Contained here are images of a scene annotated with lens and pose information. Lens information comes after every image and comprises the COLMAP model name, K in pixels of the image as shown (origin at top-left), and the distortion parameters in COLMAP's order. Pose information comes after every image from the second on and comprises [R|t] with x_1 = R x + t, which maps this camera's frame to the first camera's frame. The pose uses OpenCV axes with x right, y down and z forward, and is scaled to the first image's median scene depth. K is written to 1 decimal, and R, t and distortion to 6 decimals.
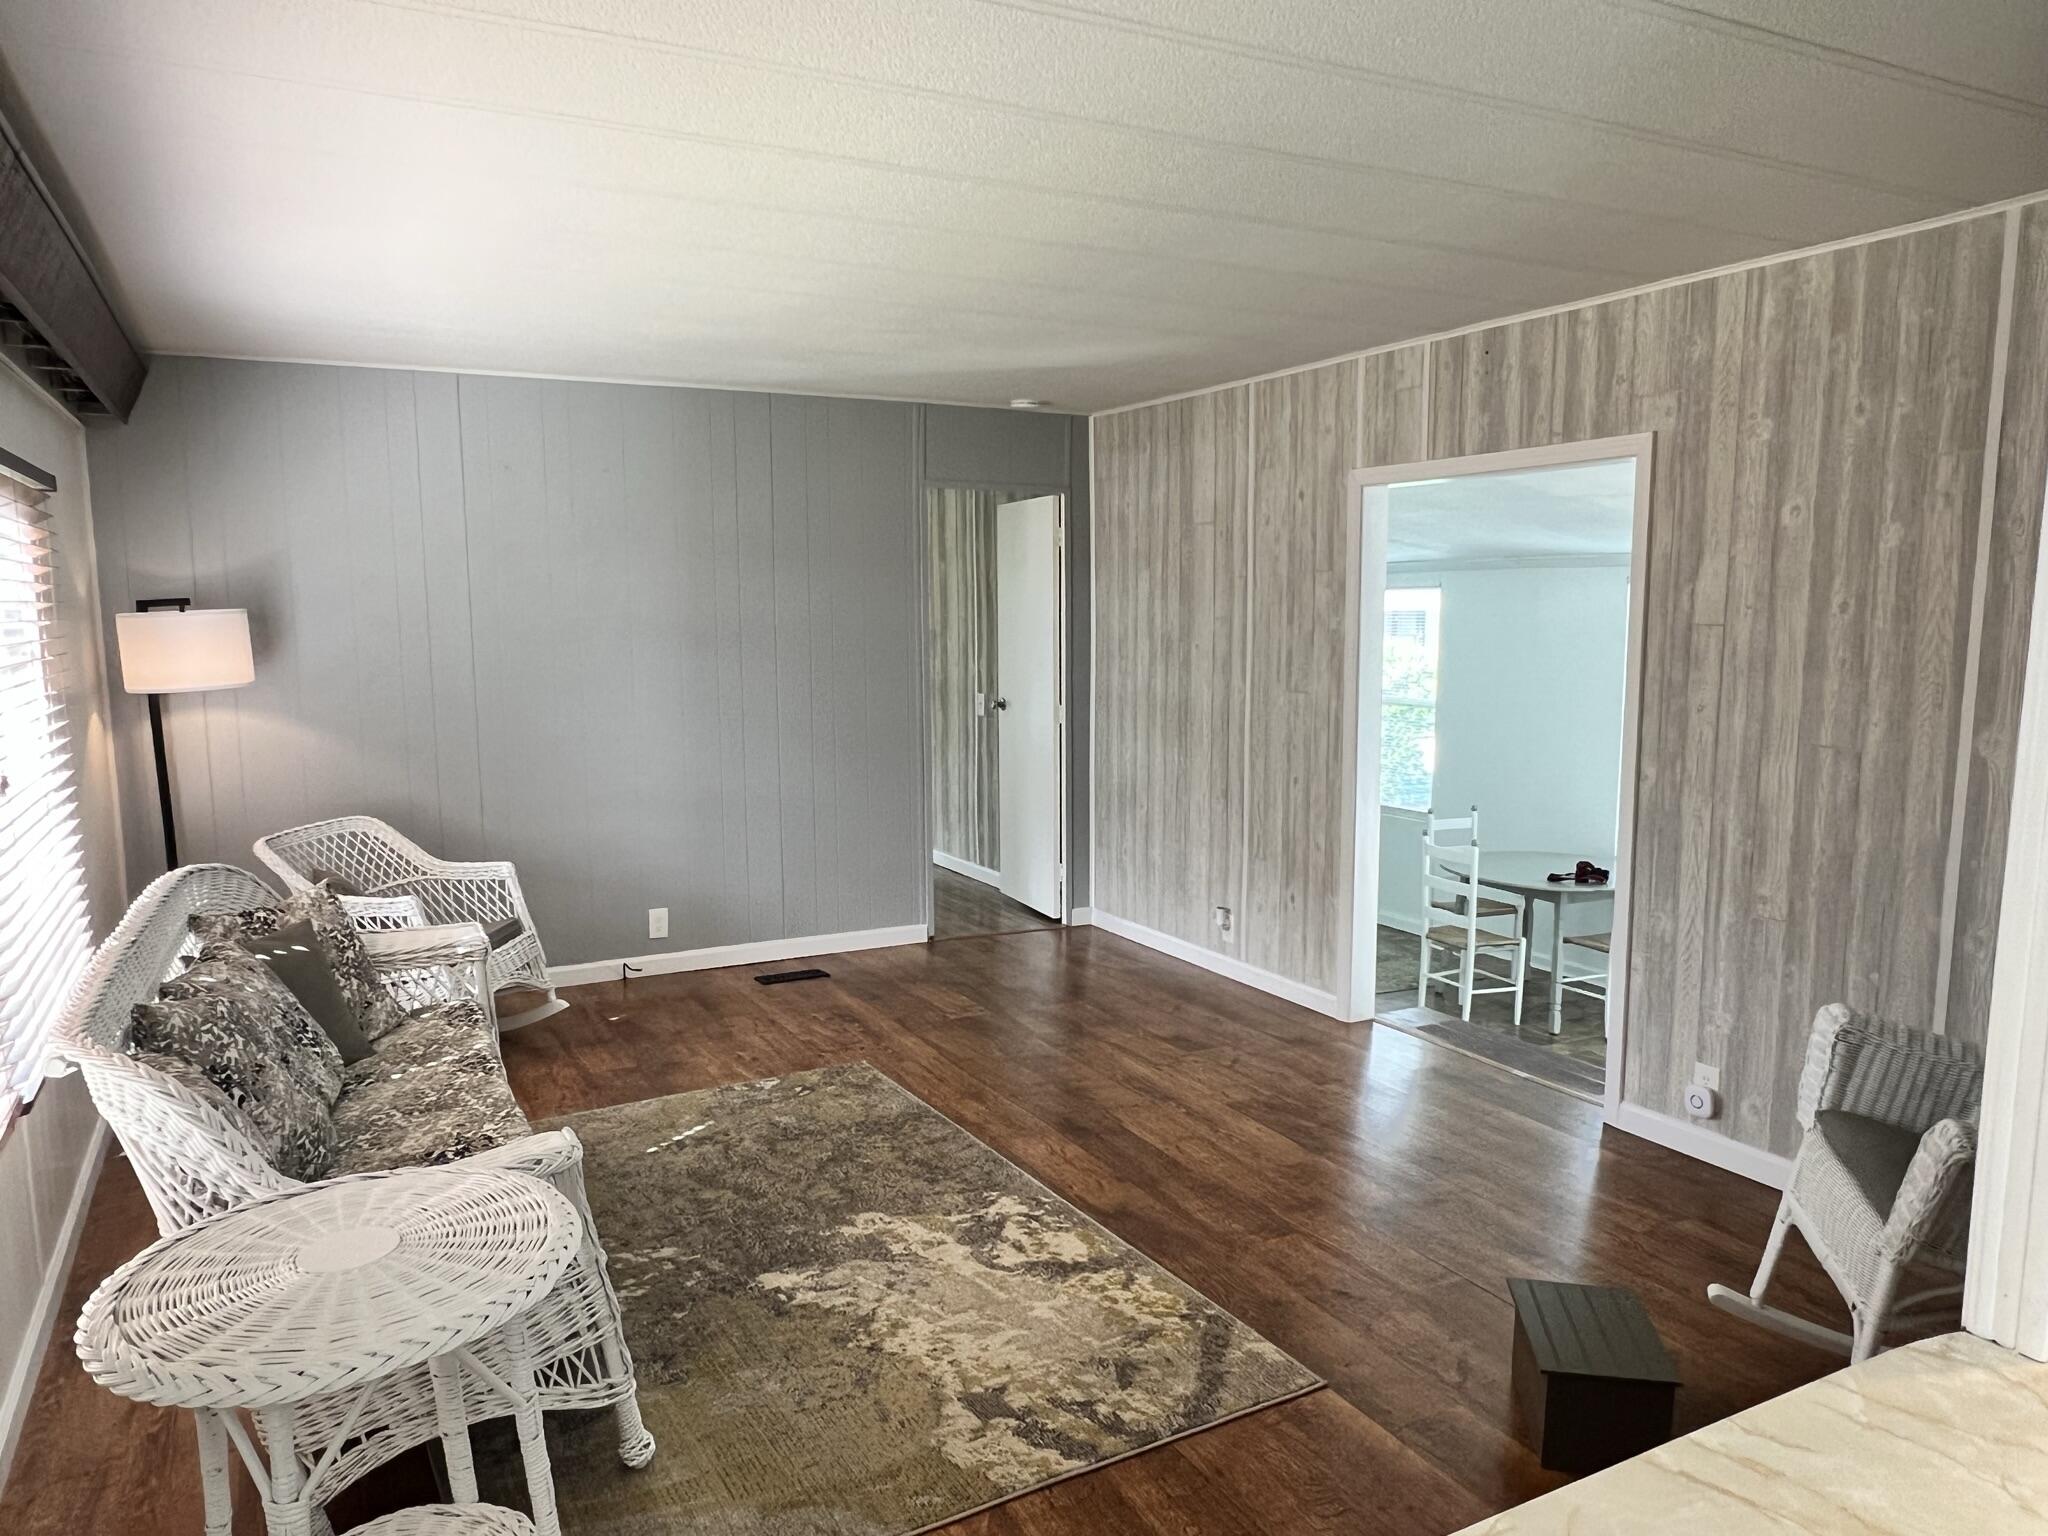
lens RADIAL K [[1387.2, 0, 1027.1], [0, 1387.2, 781.2], [0, 0, 1]] dist [0.000540, 0.001316]
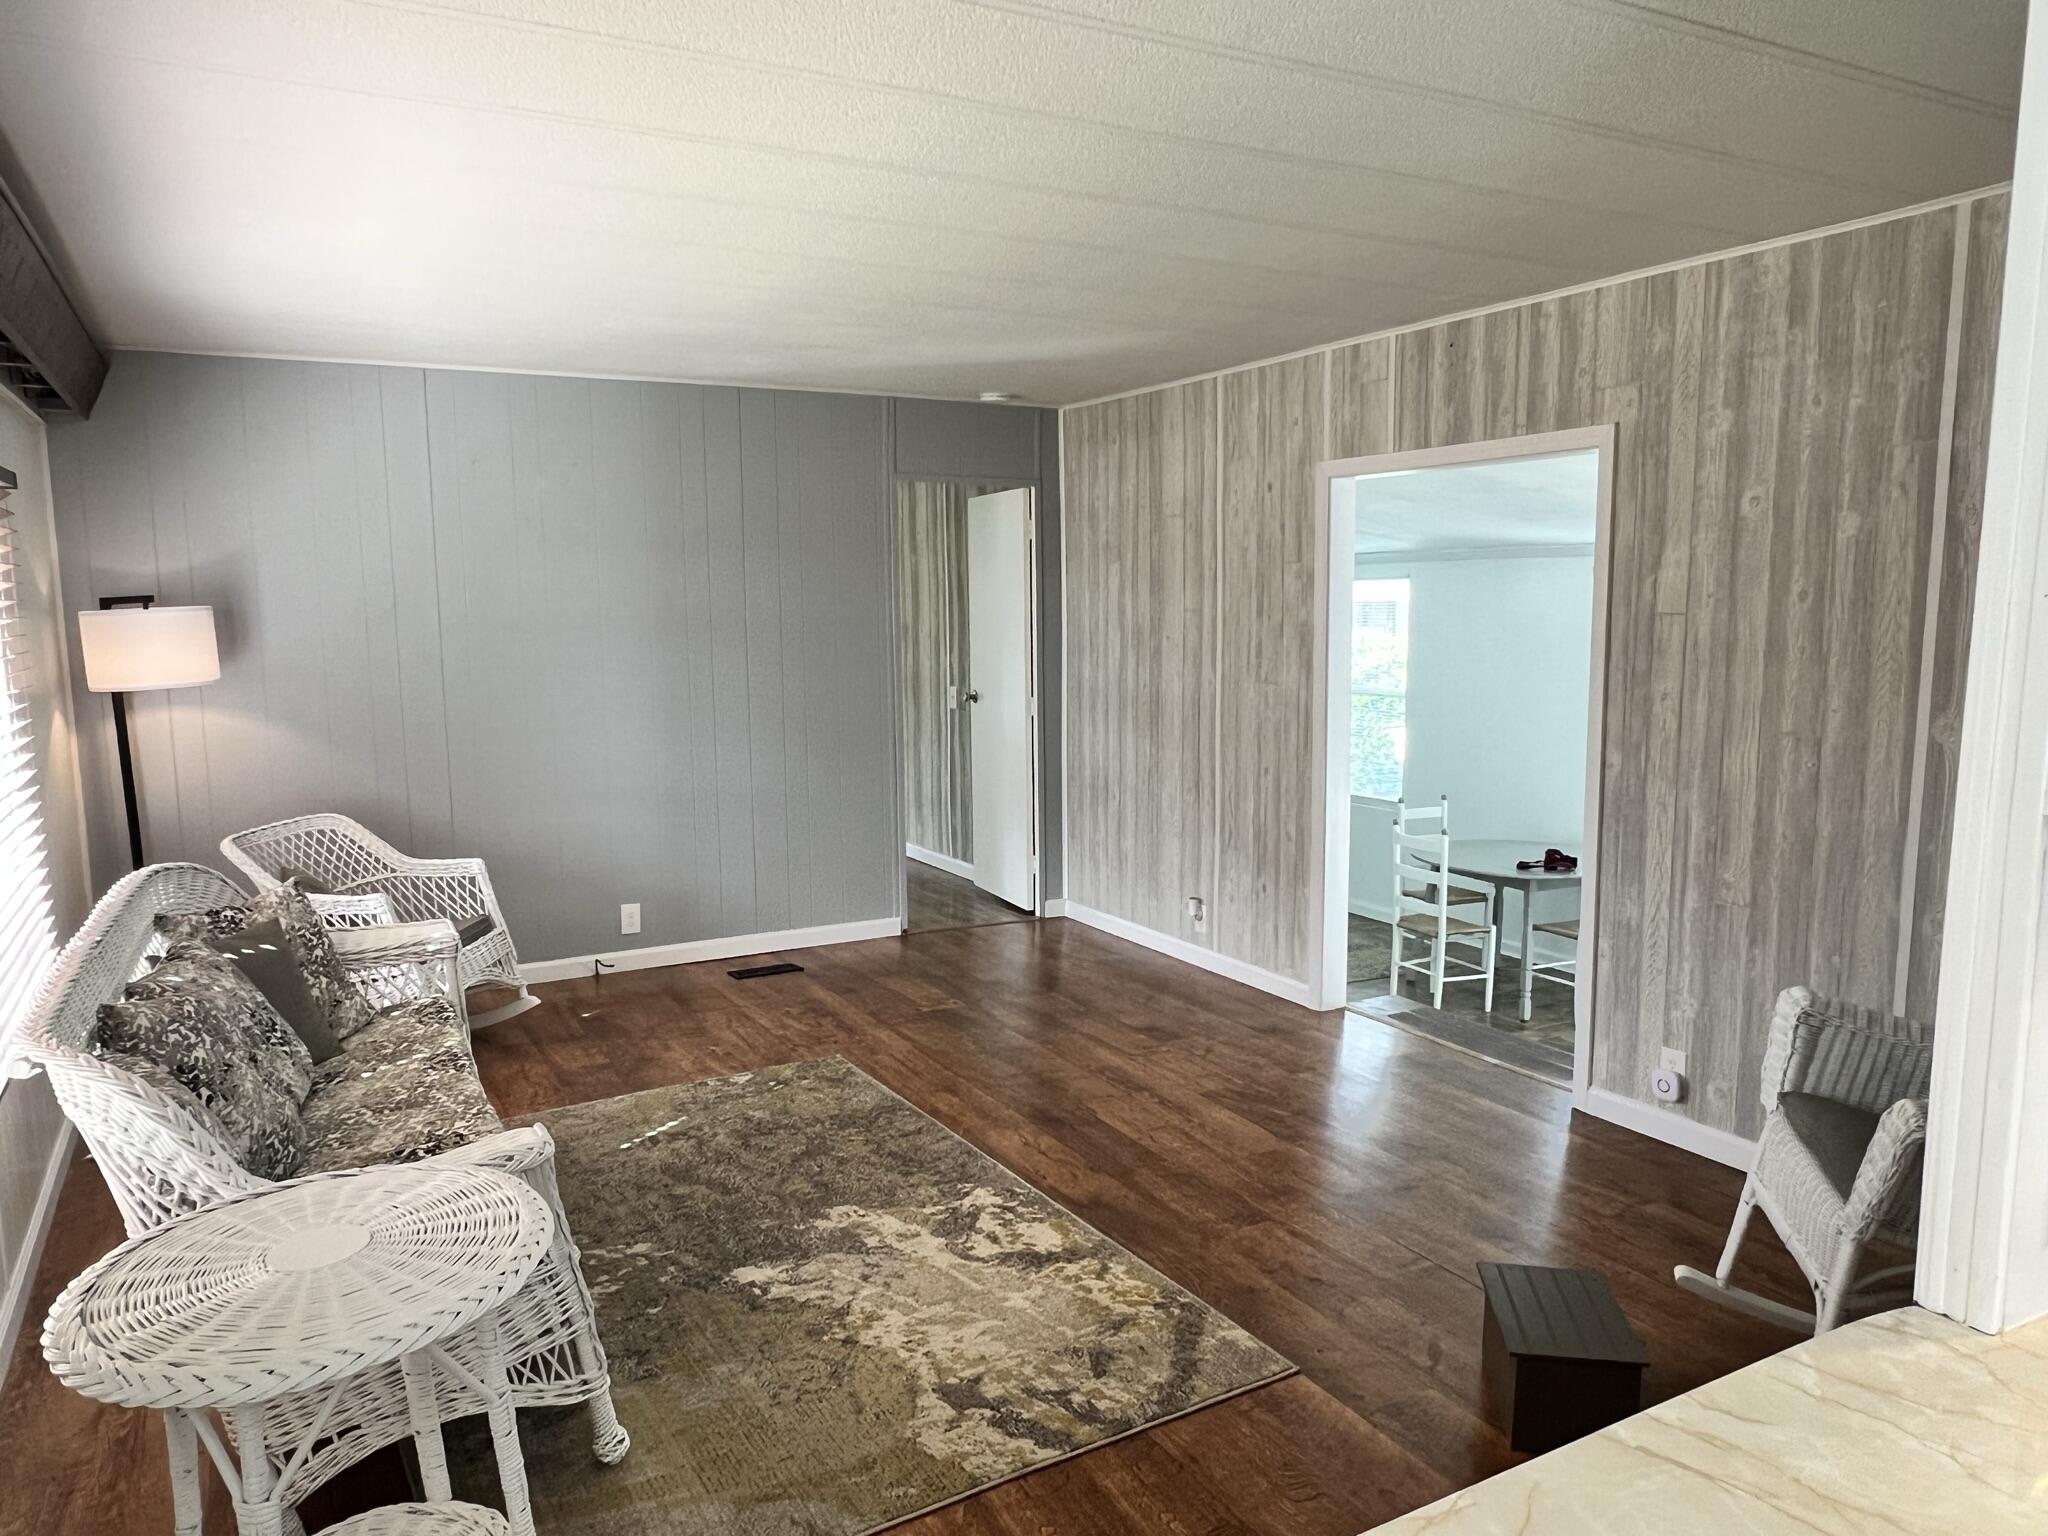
lens RADIAL K [[1387.2, 0, 1024.4], [0, 1387.2, 770.4], [0, 0, 1]] dist [0.000540, 0.001316]
pose [[0.999829, -0.007419, 0.016966, 0.001846], [0.007458, 0.999970, -0.002255, 0.000110], [-0.016948, 0.002381, 0.999854, -0.003288]]
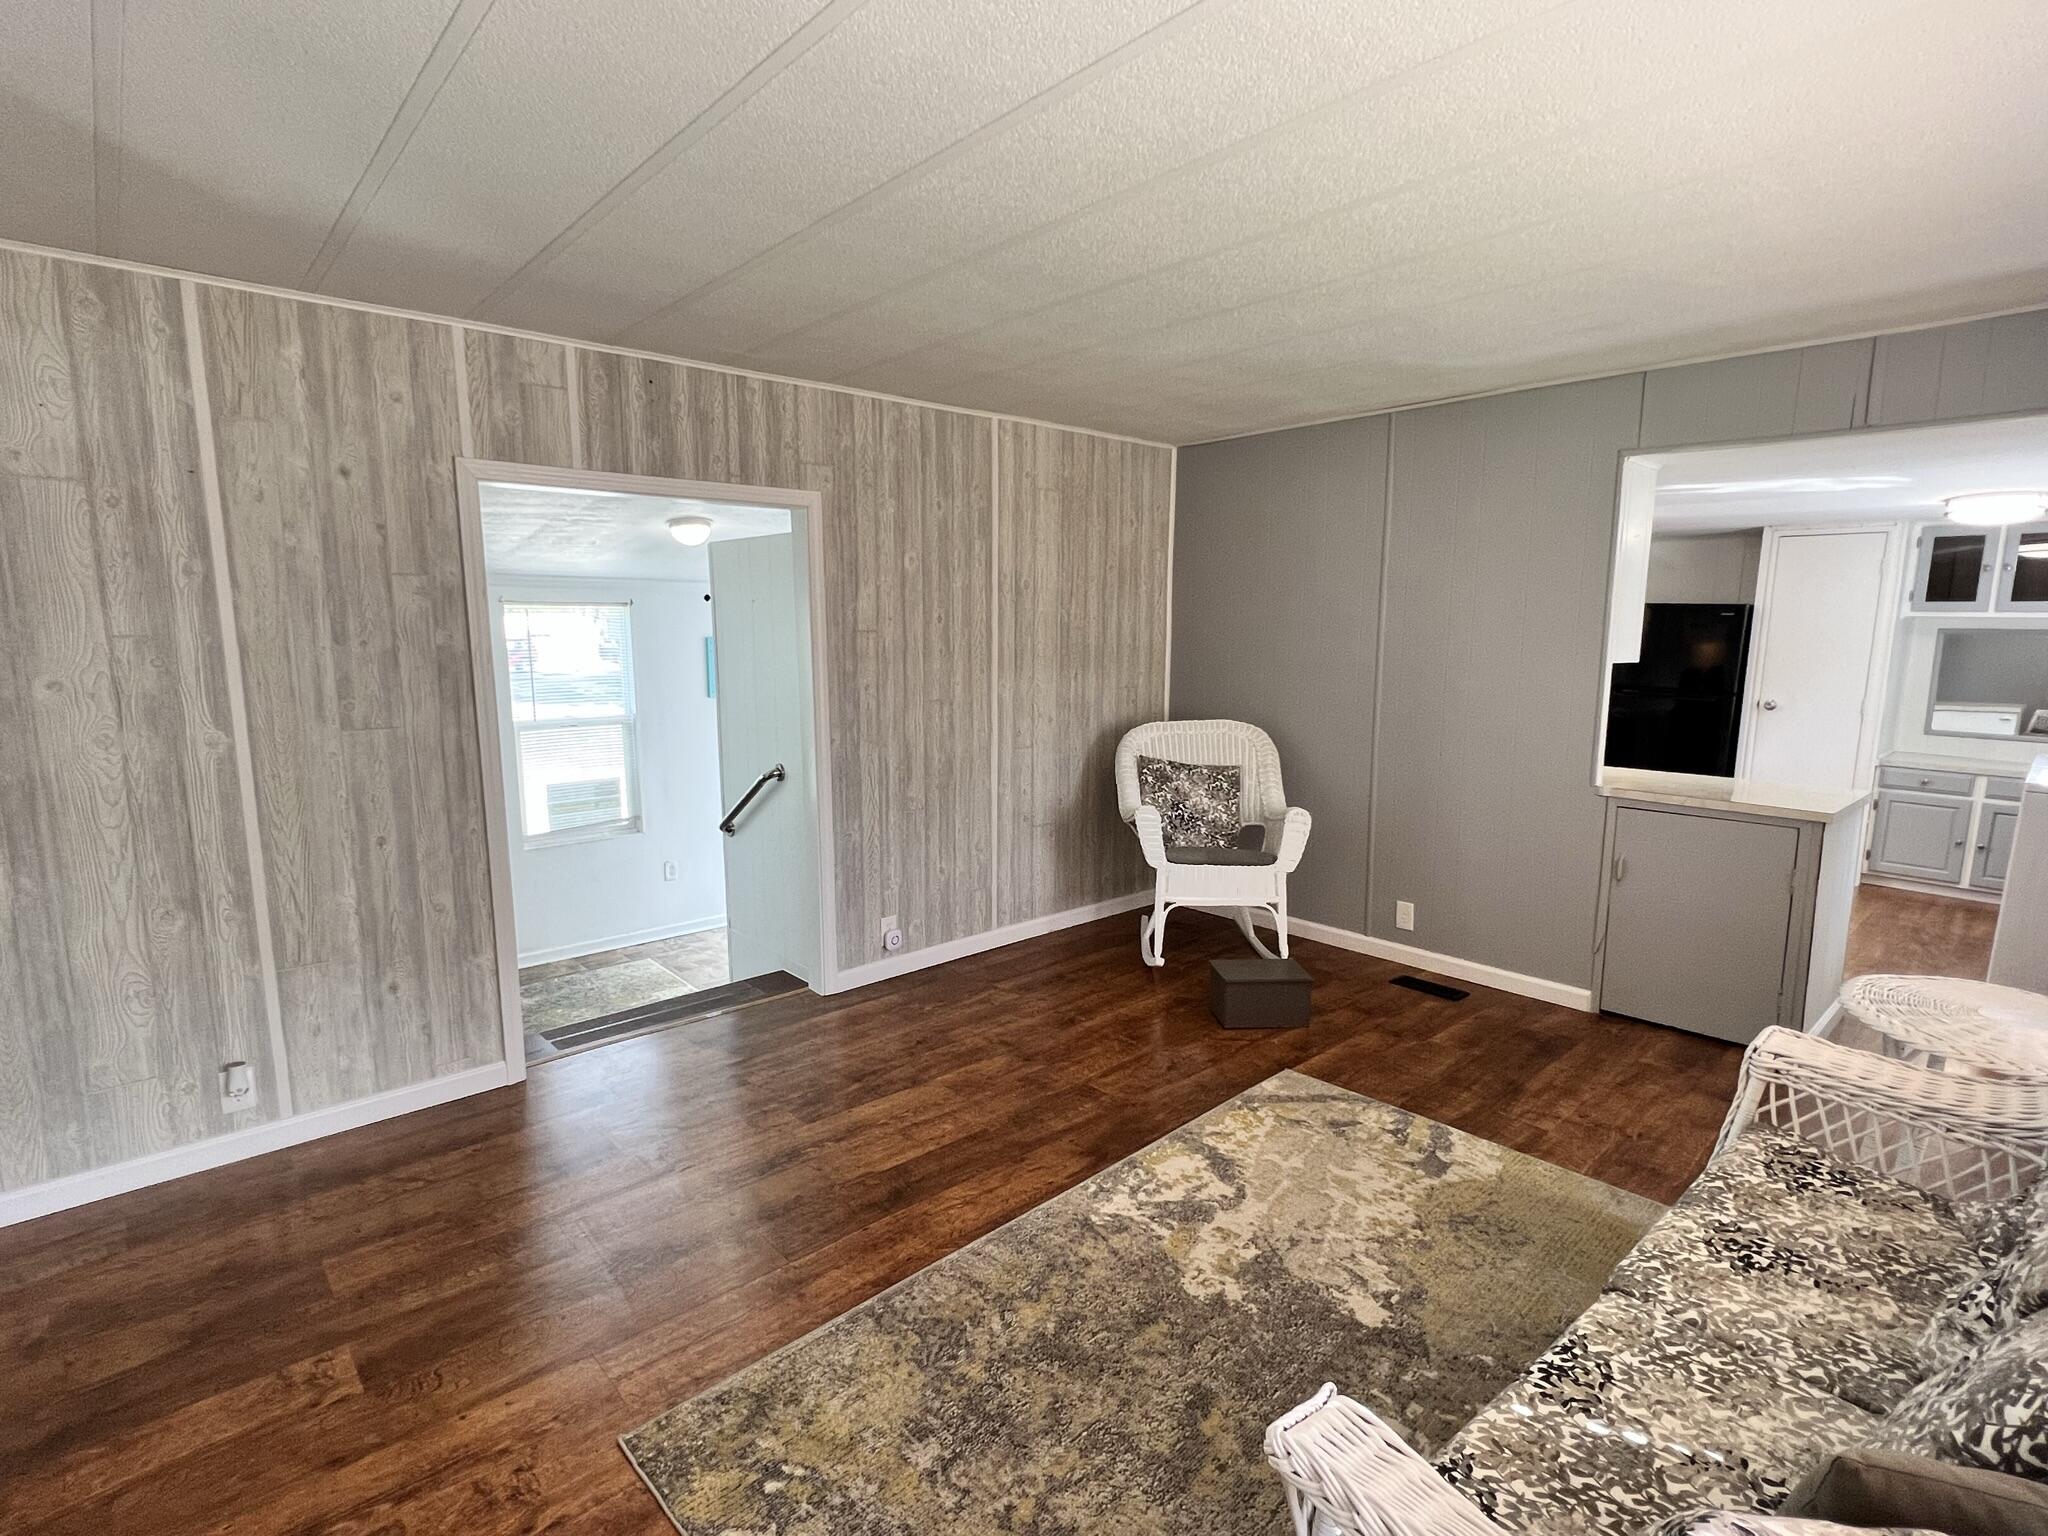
lens RADIAL K [[1017.2, 0, 1006.0], [0, 1017.2, 772.1], [0, 0, 1]] dist [-0.002056, -0.000920]
pose [[-0.225872, -0.136816, 0.964502, -0.648579], [0.127014, 0.977501, 0.168404, -0.134778], [-0.965841, 0.160543, -0.203413, 1.146856]]
